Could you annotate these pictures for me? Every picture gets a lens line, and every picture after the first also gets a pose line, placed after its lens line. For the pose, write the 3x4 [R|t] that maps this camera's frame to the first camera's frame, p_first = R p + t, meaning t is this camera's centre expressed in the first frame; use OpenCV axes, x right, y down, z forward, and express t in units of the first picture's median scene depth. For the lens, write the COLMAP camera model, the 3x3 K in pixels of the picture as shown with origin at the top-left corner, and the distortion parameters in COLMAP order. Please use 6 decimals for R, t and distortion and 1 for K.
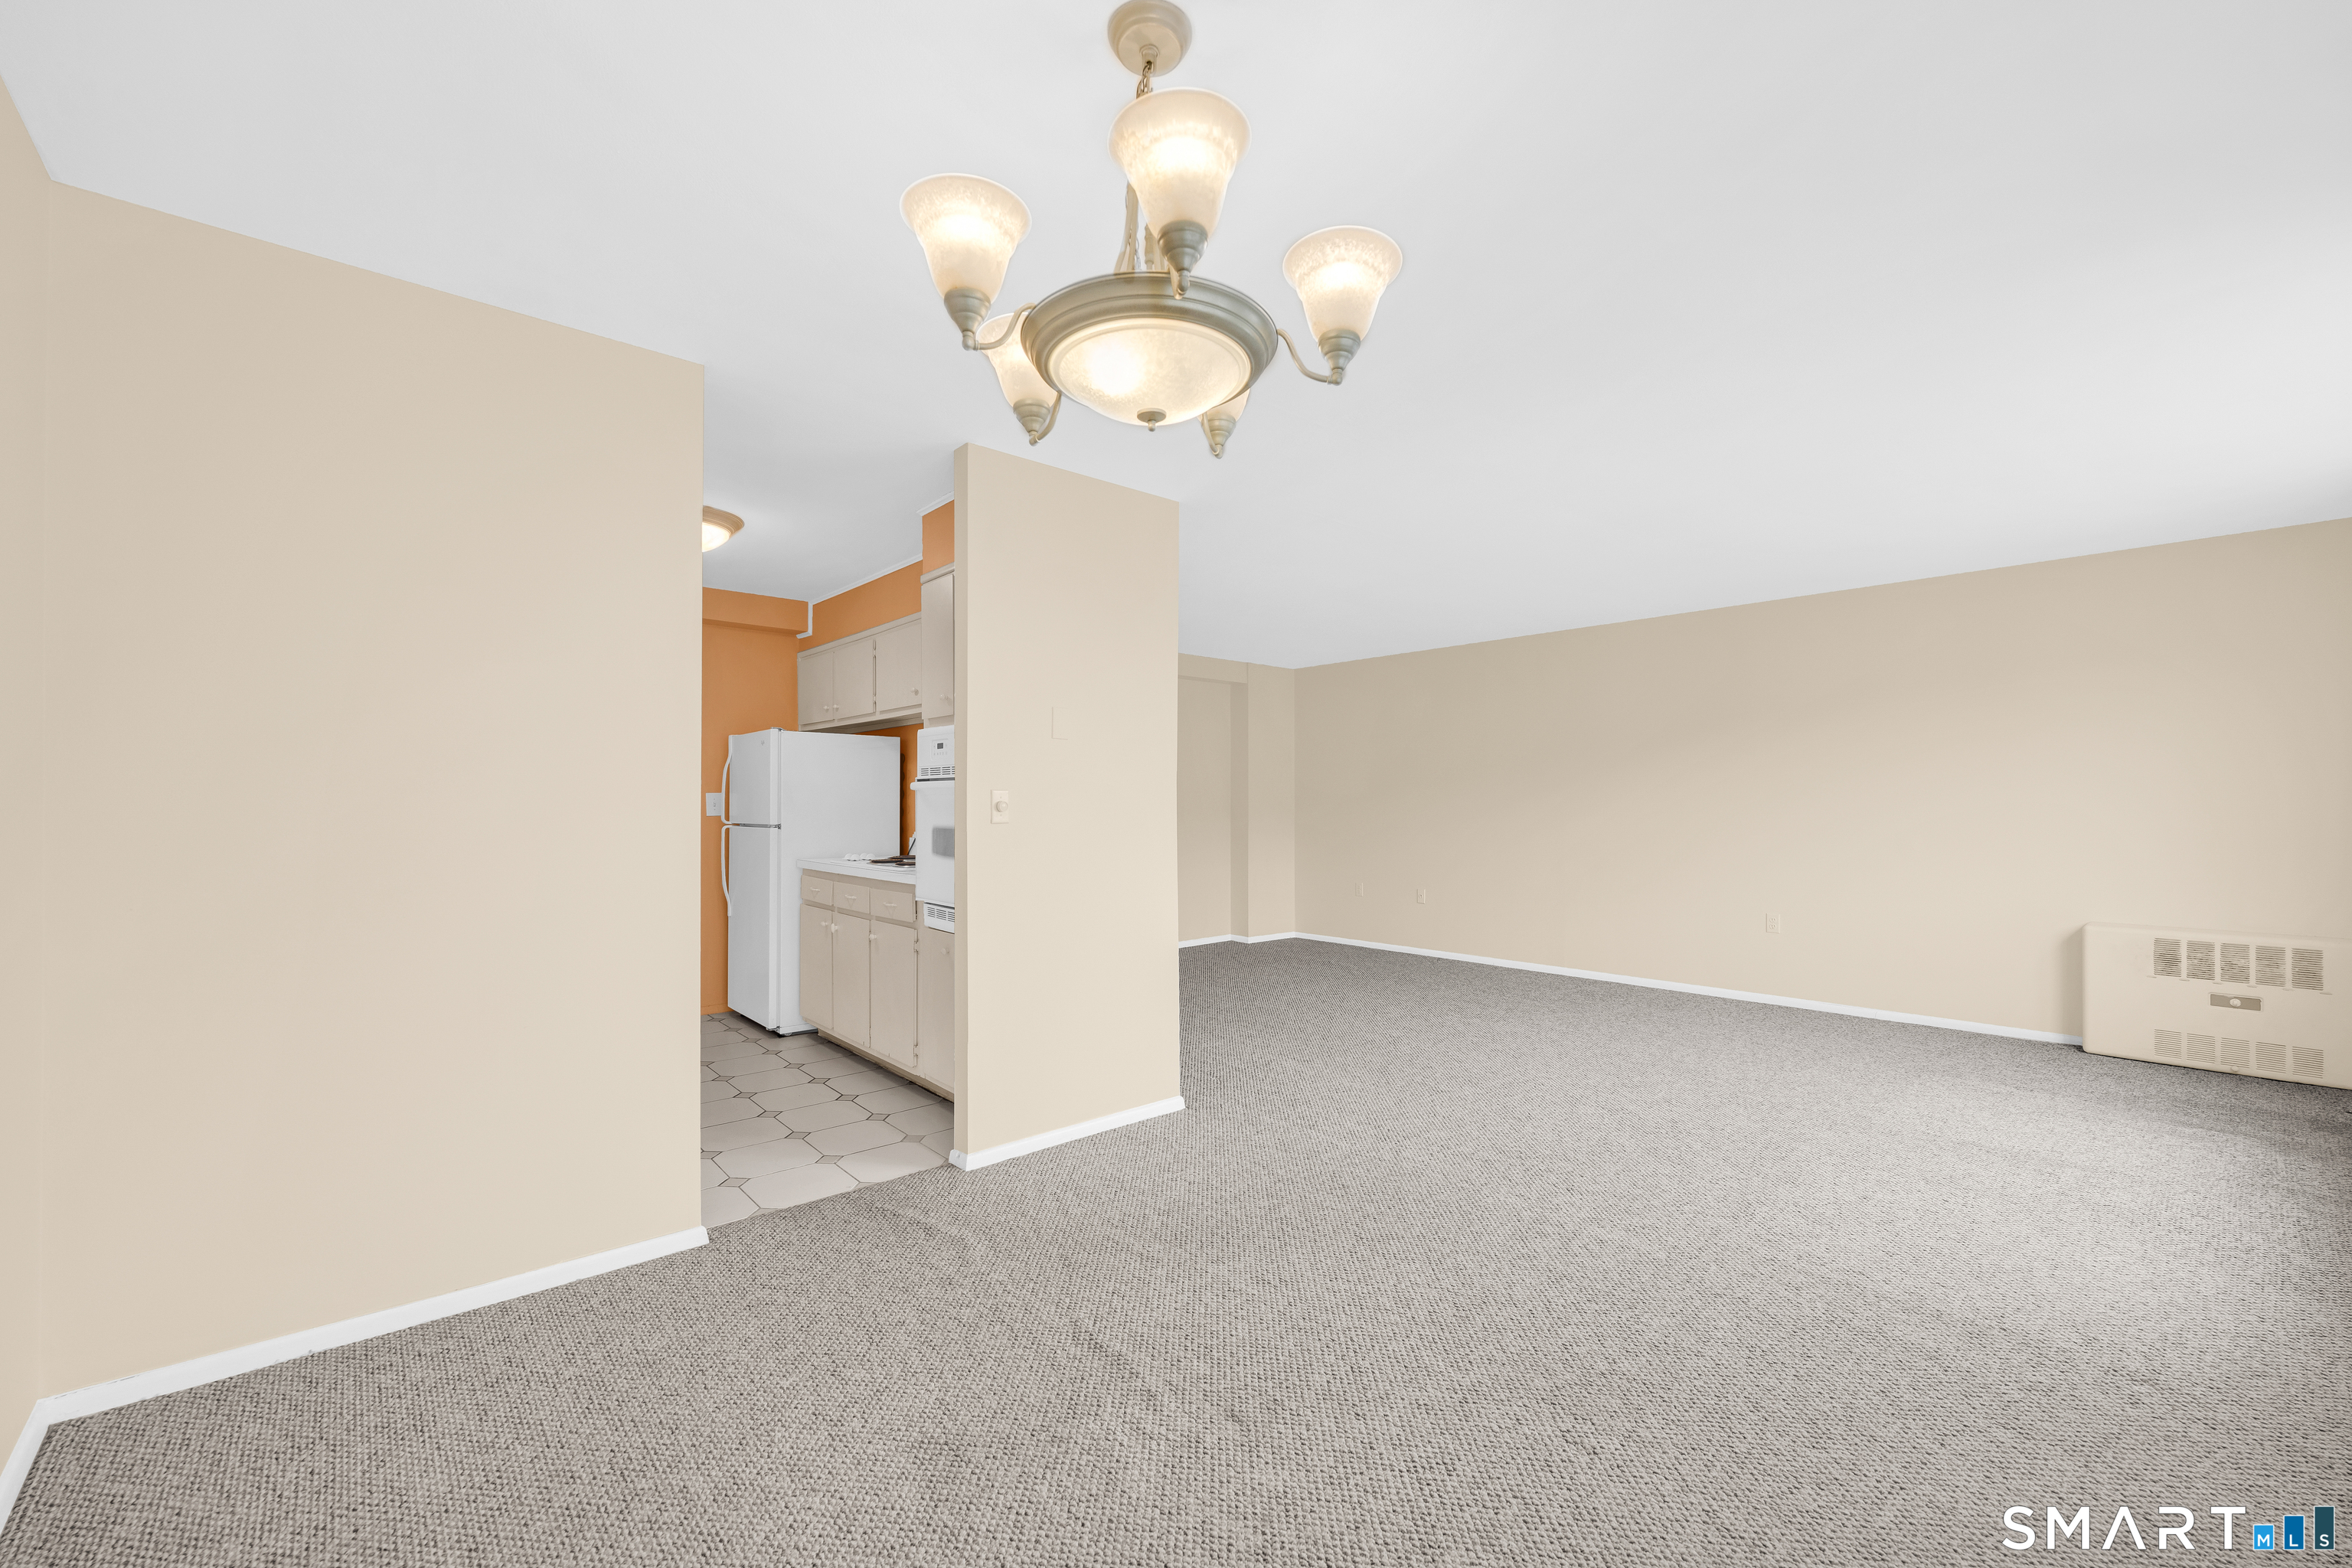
lens RADIAL K [[989.7, 0, 1176.0], [0, 989.7, 784.0], [0, 0, 1]] dist [-0.001327, -0.000170]
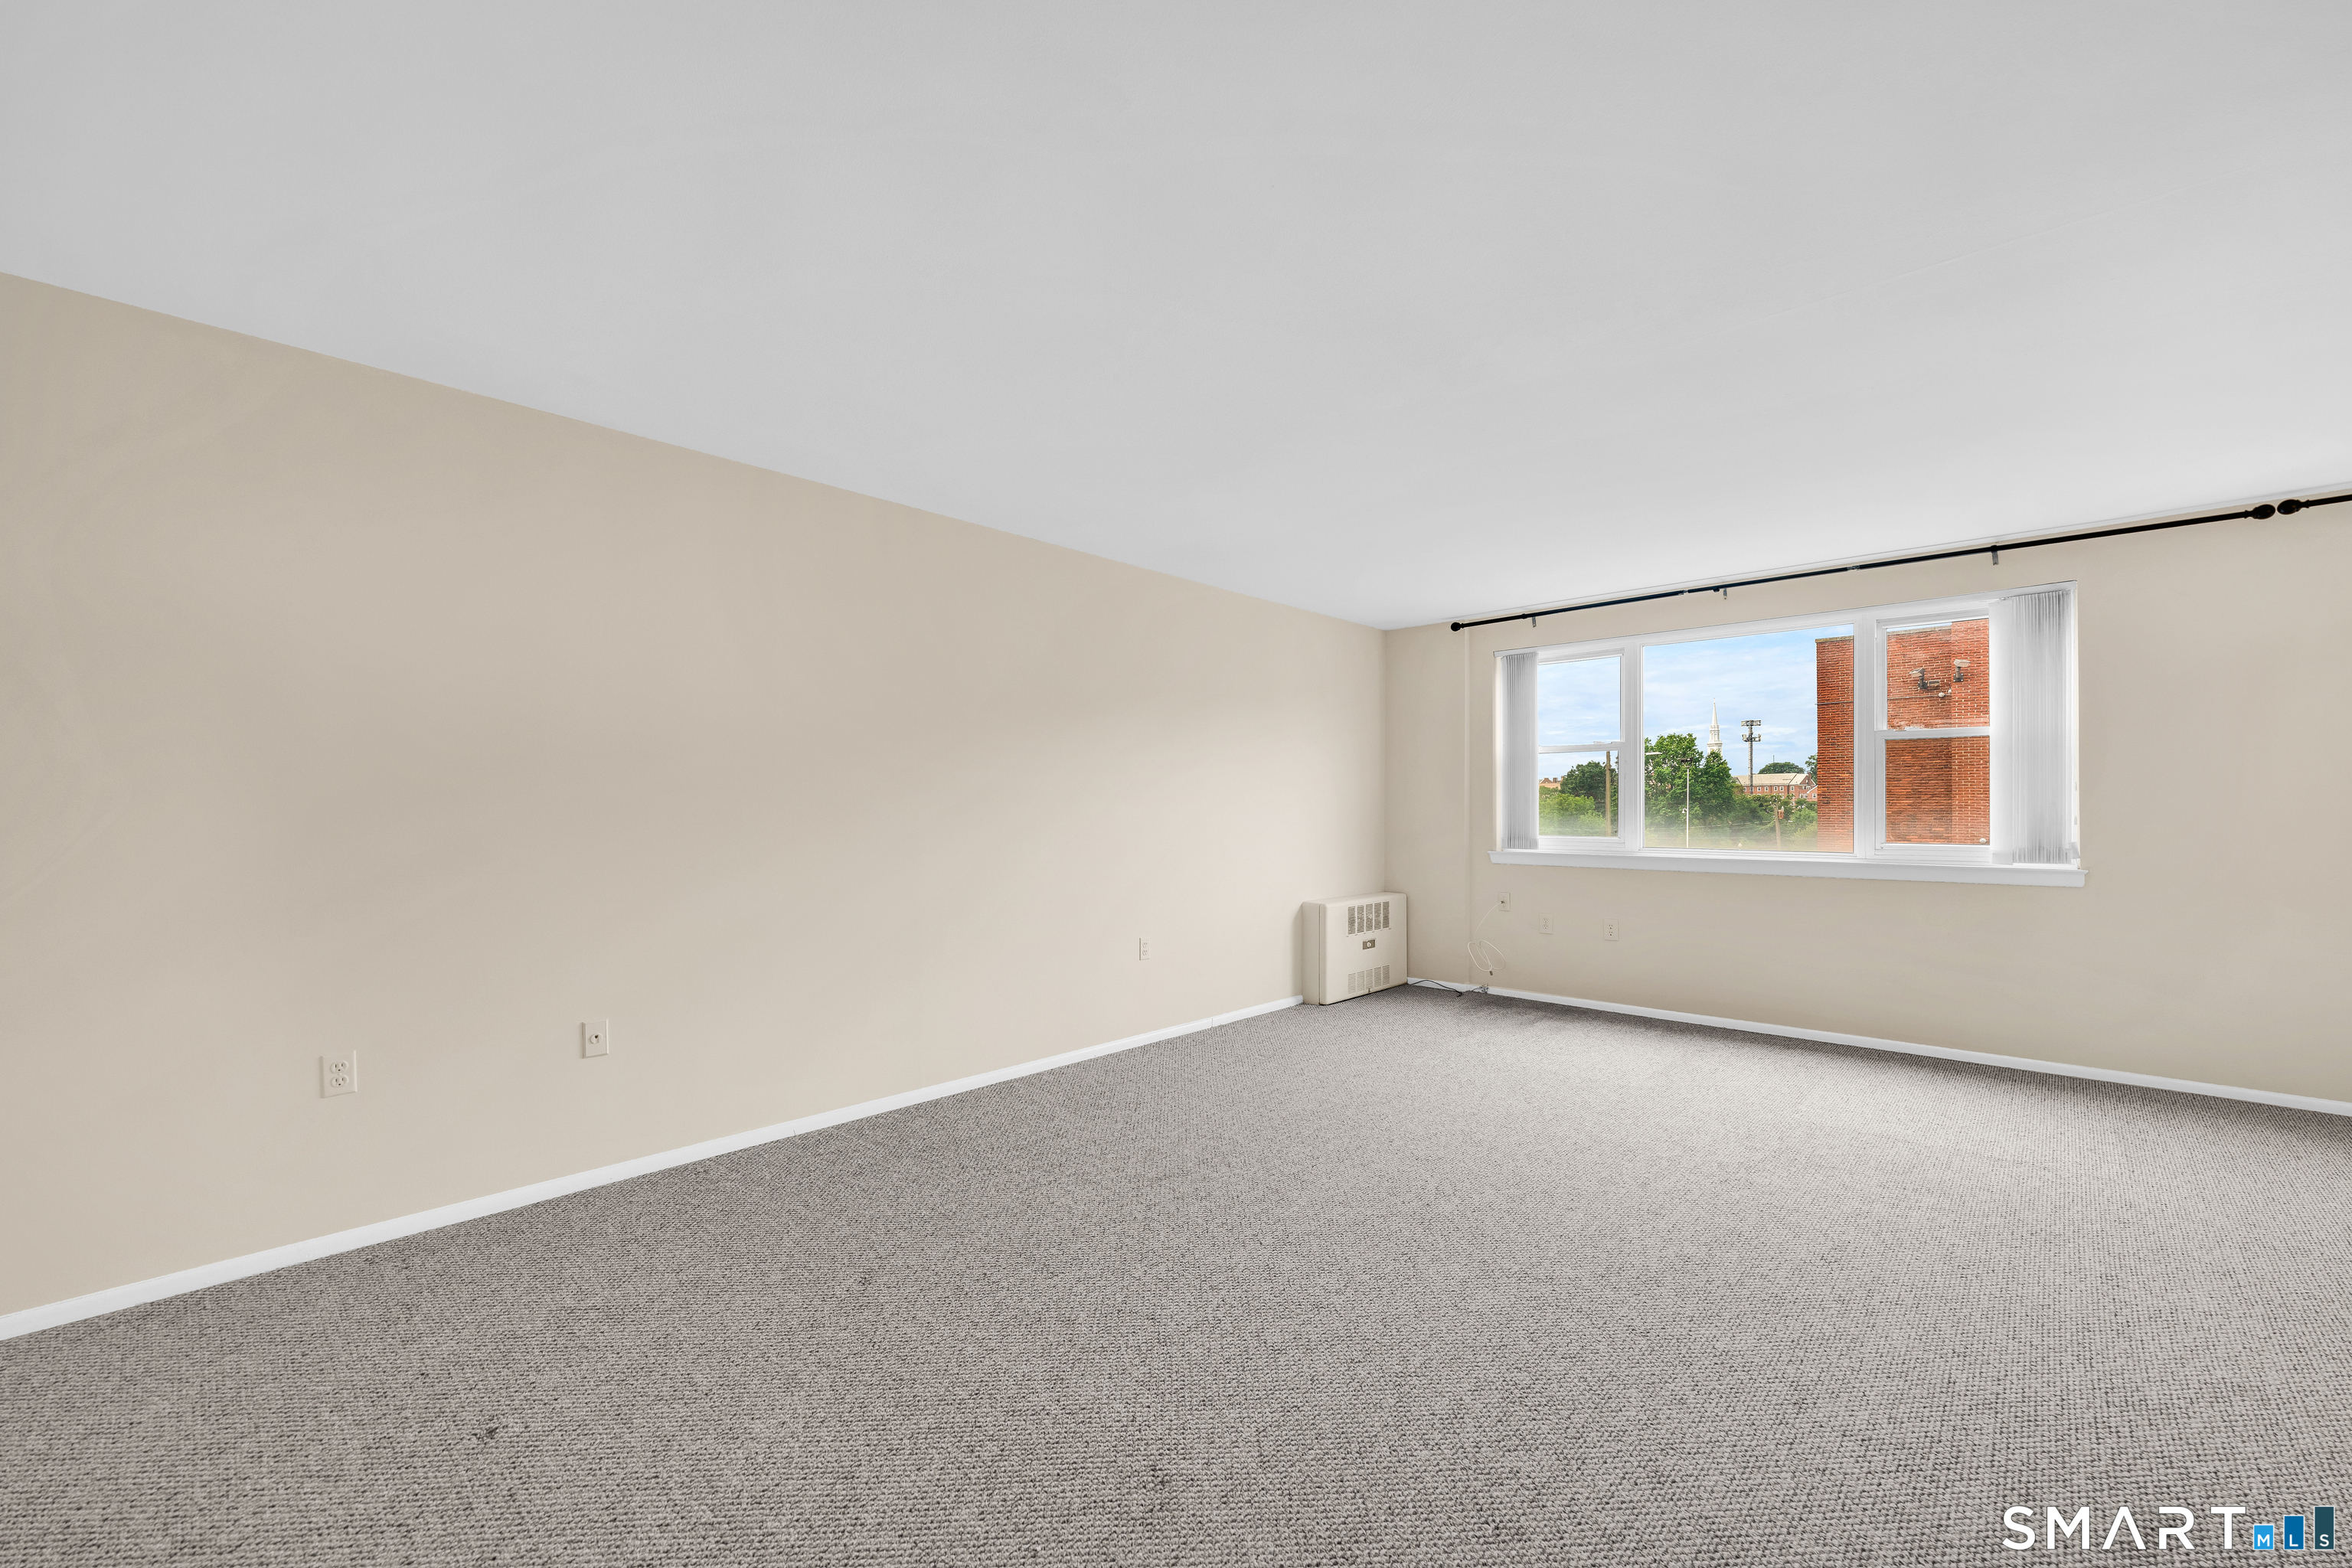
lens RADIAL K [[945.6, 0, 1185.8], [0, 945.6, 795.5], [0, 0, 1]] dist [0.000281, 0.000067]
pose [[-0.112870, 0.015575, 0.993488, -0.283629], [-0.021392, 0.999607, -0.018102, 0.033123], [-0.993379, -0.023296, -0.112492, 1.437530]]
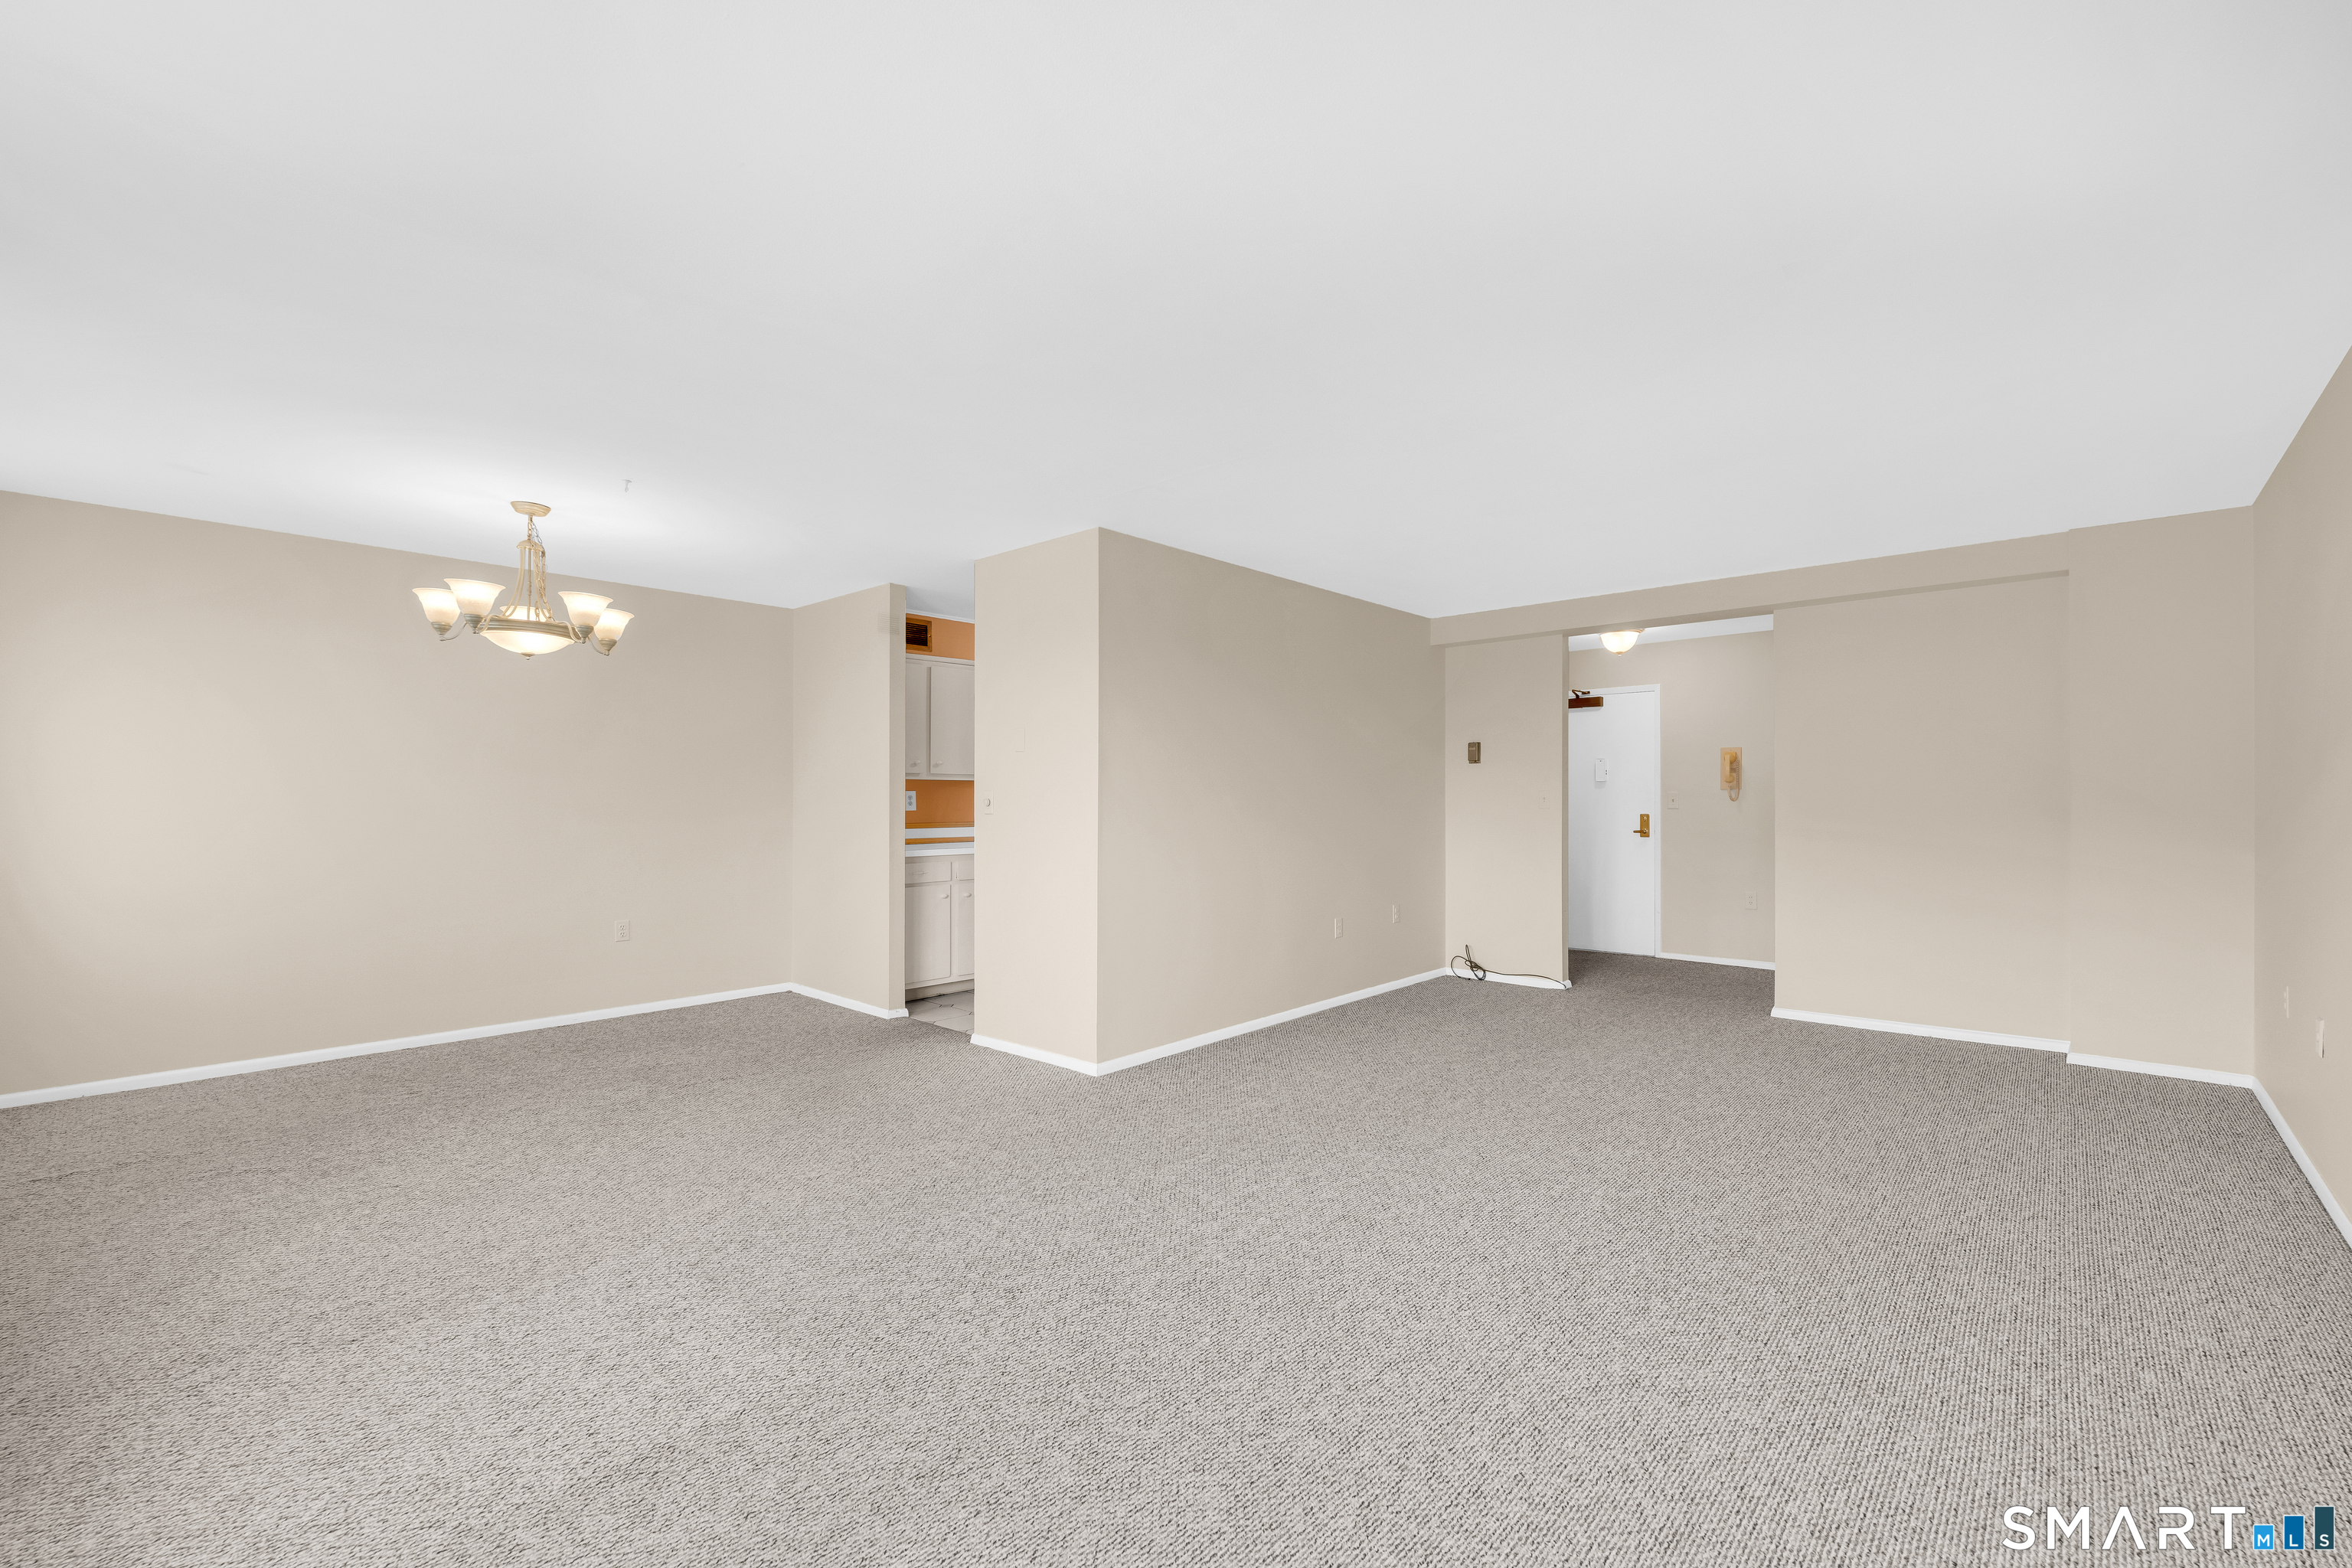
lens RADIAL K [[945.6, 0, 1185.8], [0, 945.6, 795.5], [0, 0, 1]] dist [0.000281, 0.000067]
pose [[0.109667, -0.007196, -0.993942, 0.993979], [0.021575, 0.999755, -0.004858, 0.020831], [0.993734, -0.020911, 0.109796, 0.923082]]
